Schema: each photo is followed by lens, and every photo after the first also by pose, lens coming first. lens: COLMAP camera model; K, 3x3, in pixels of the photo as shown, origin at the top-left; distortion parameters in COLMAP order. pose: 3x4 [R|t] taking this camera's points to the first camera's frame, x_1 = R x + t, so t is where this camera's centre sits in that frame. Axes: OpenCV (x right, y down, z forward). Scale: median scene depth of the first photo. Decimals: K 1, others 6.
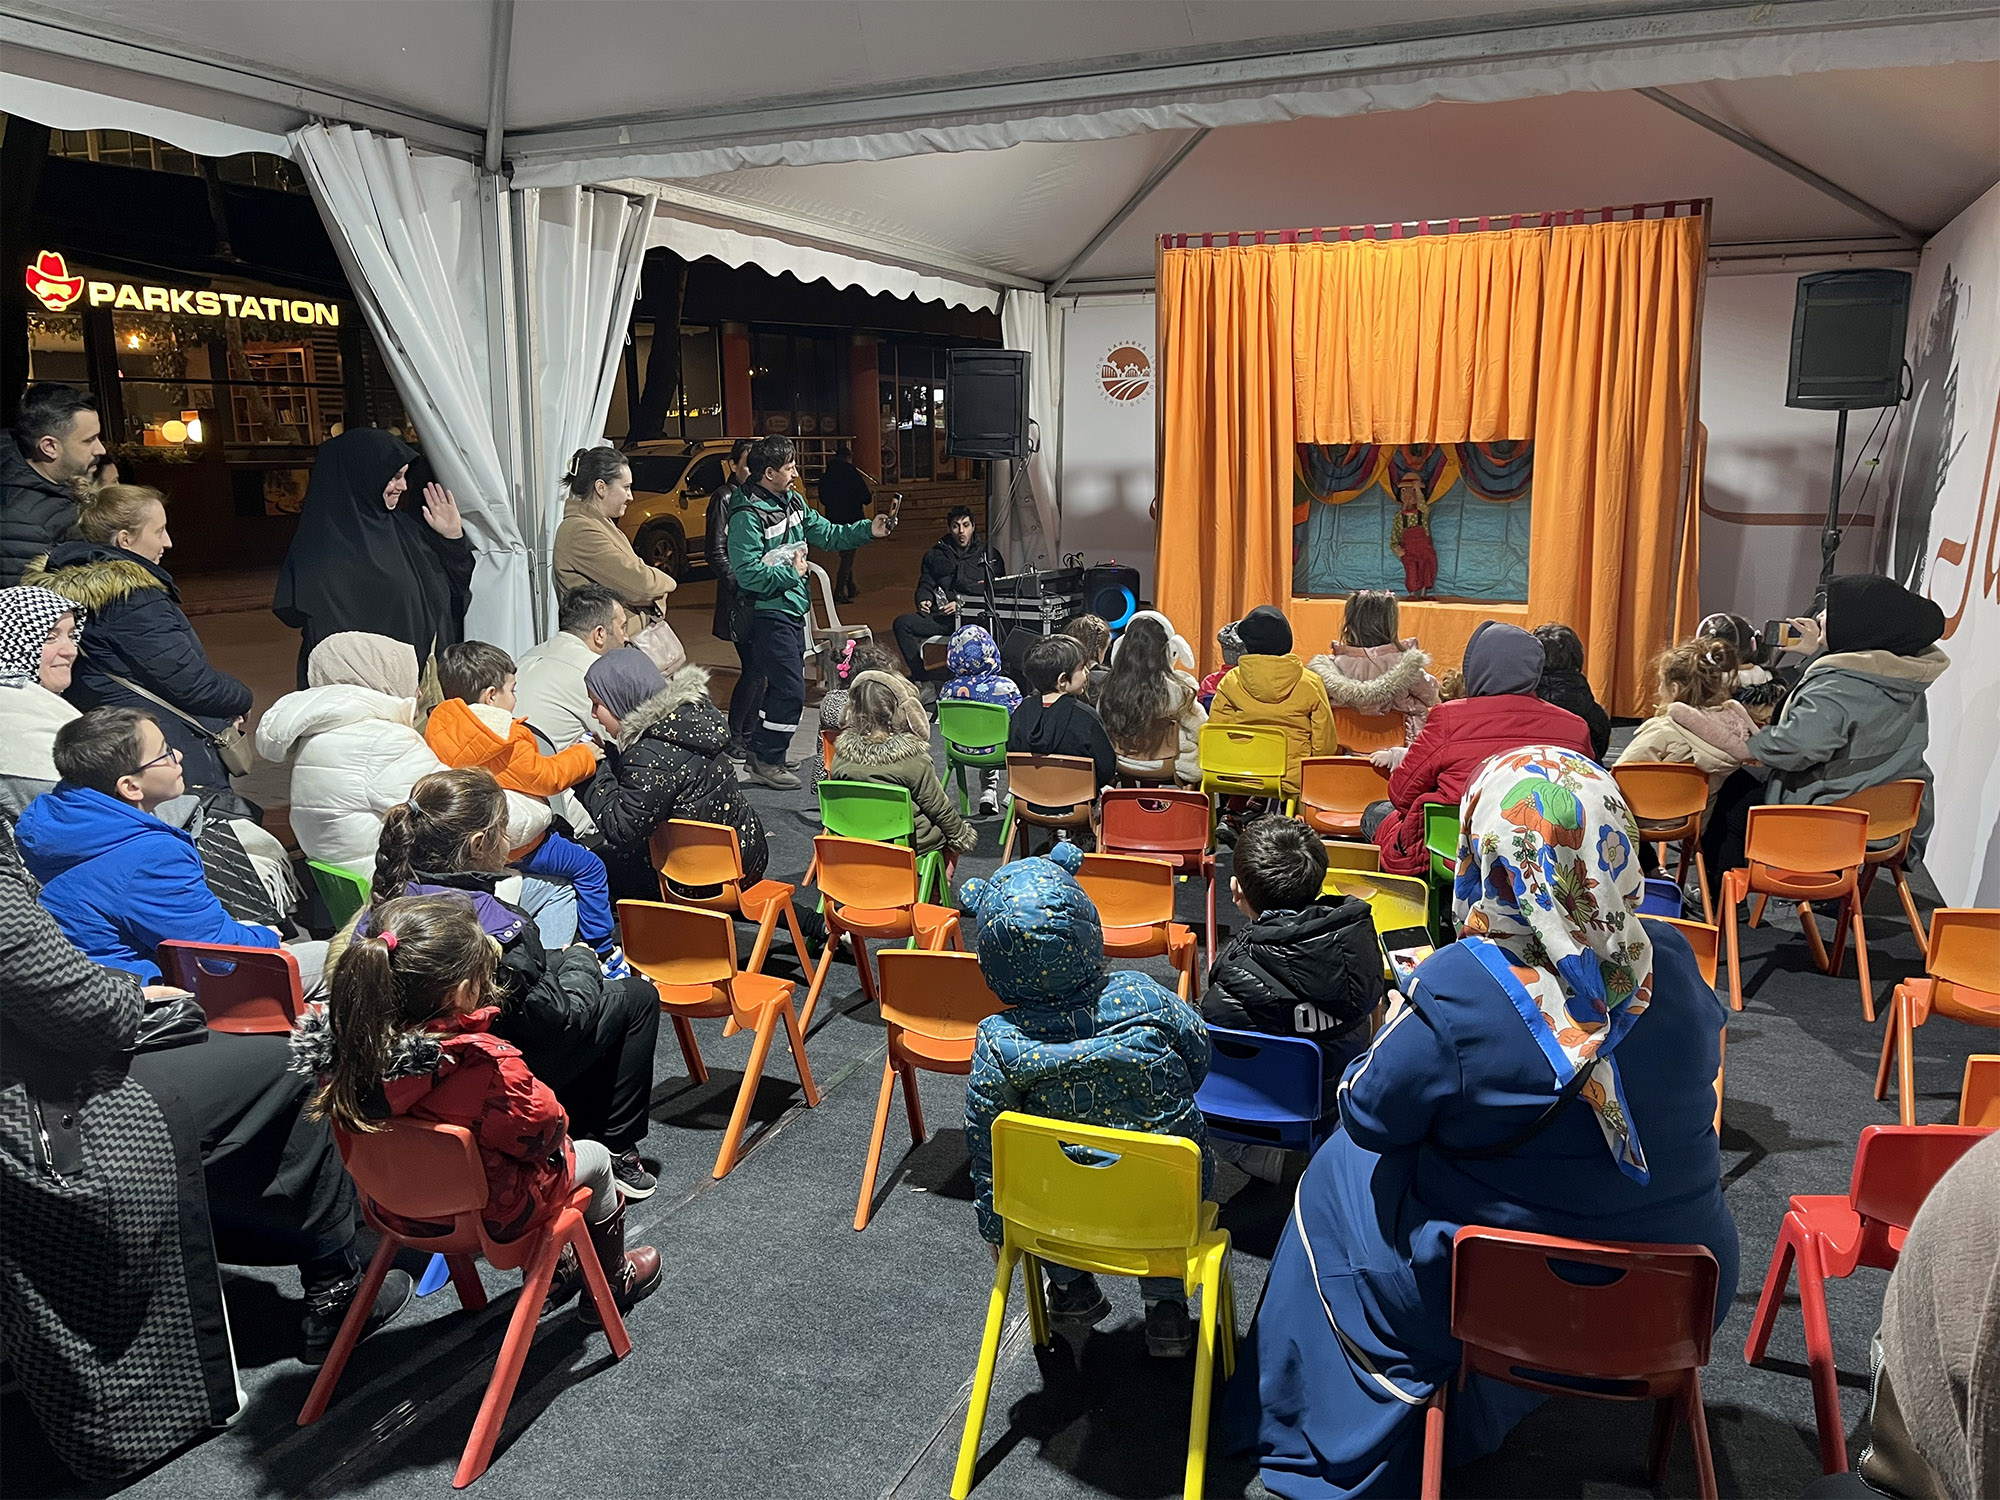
lens RADIAL K [[1512.6, 0, 983.4], [0, 1512.6, 754.3], [0, 0, 1]] dist [0.050268, -0.052950]
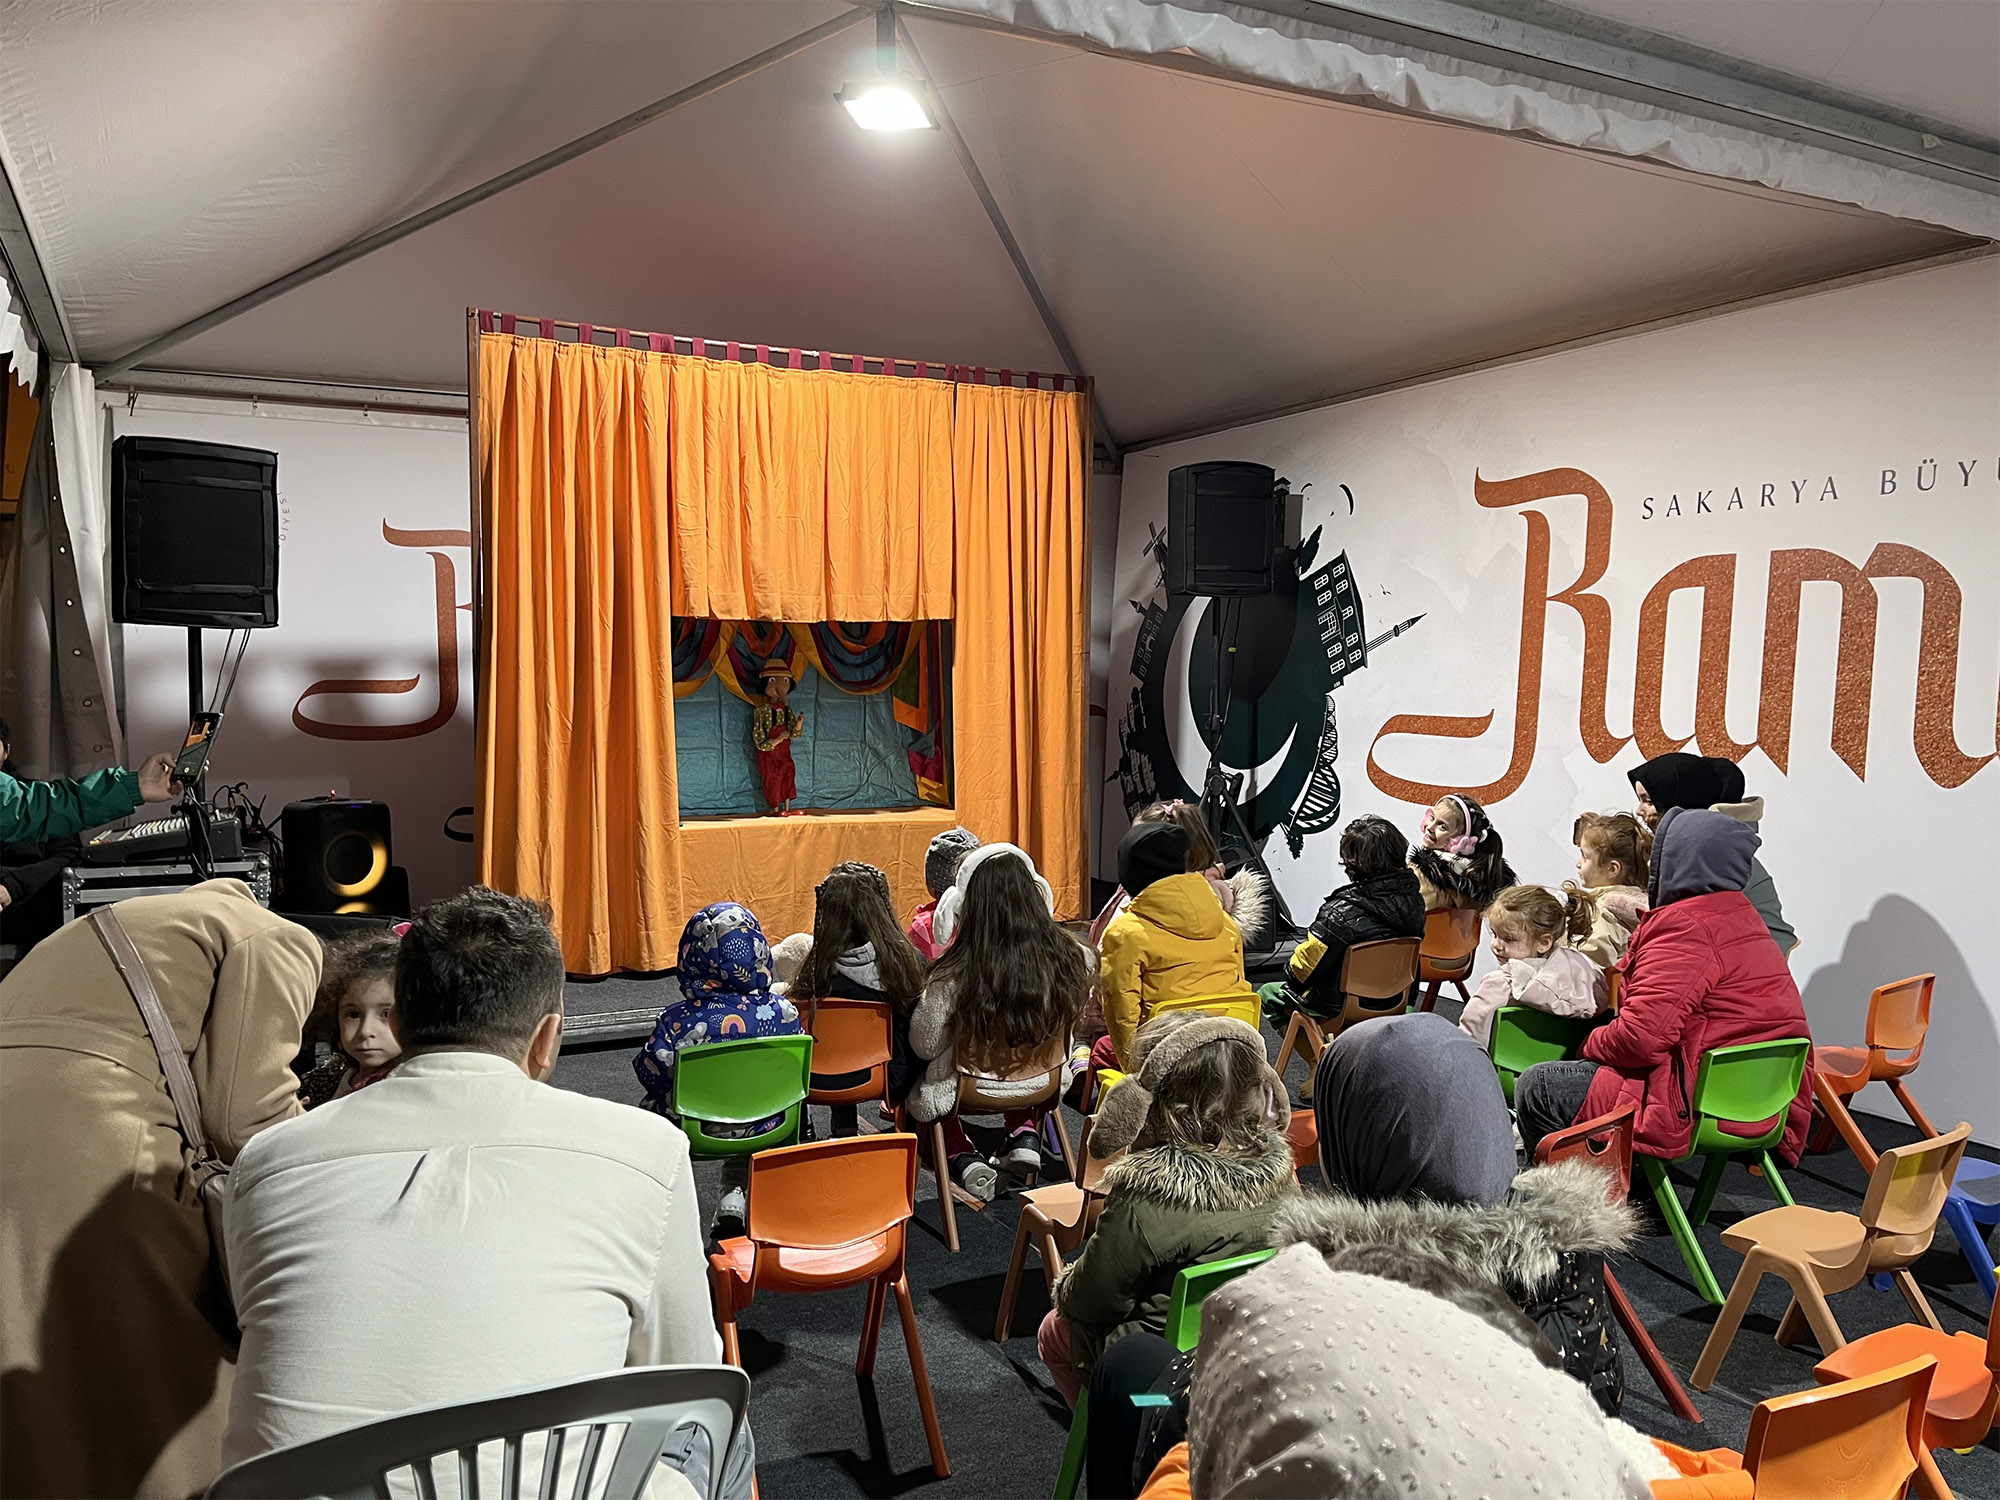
lens RADIAL K [[1512.6, 0, 998.8], [0, 1512.6, 769.1], [0, 0, 1]] dist [0.050268, -0.052950]
pose [[0.622865, -0.046457, 0.780949, -0.282286], [0.151823, 0.986435, -0.062410, -0.062255], [-0.767456, 0.157439, 0.621469, 0.437110]]
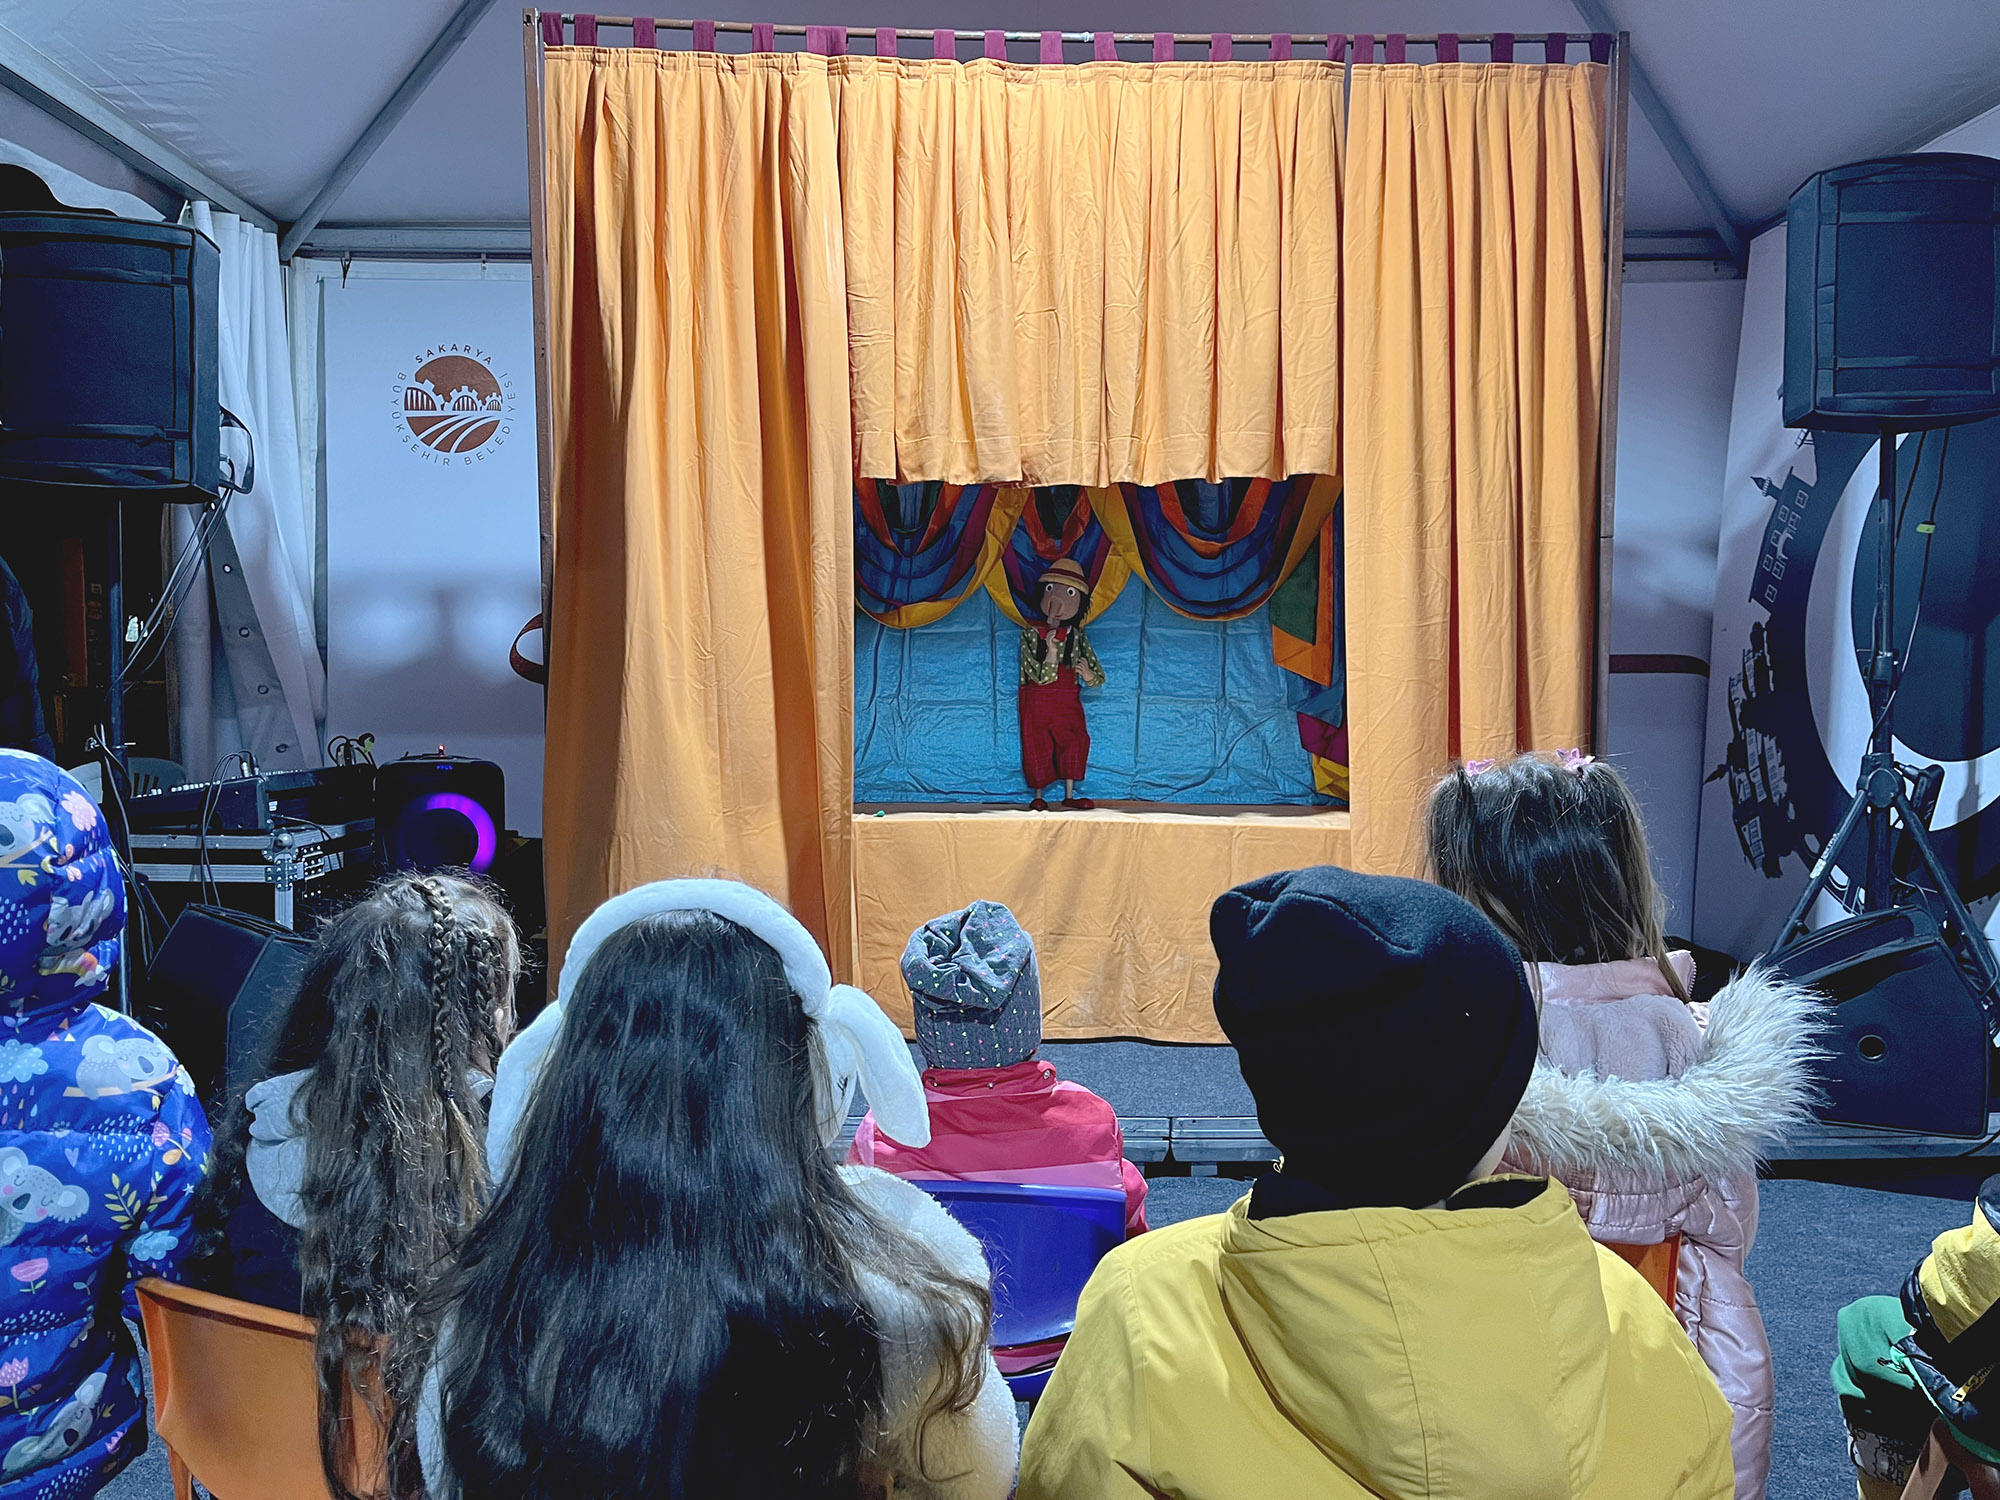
lens RADIAL K [[1512.6, 0, 988.1], [0, 1512.6, 738.3], [0, 0, 1]] dist [0.050268, -0.052950]
pose [[0.904384, -0.010972, 0.426578, 0.043697], [0.077882, 0.987122, -0.139727, -0.059783], [-0.419552, 0.159590, 0.893592, 0.587009]]
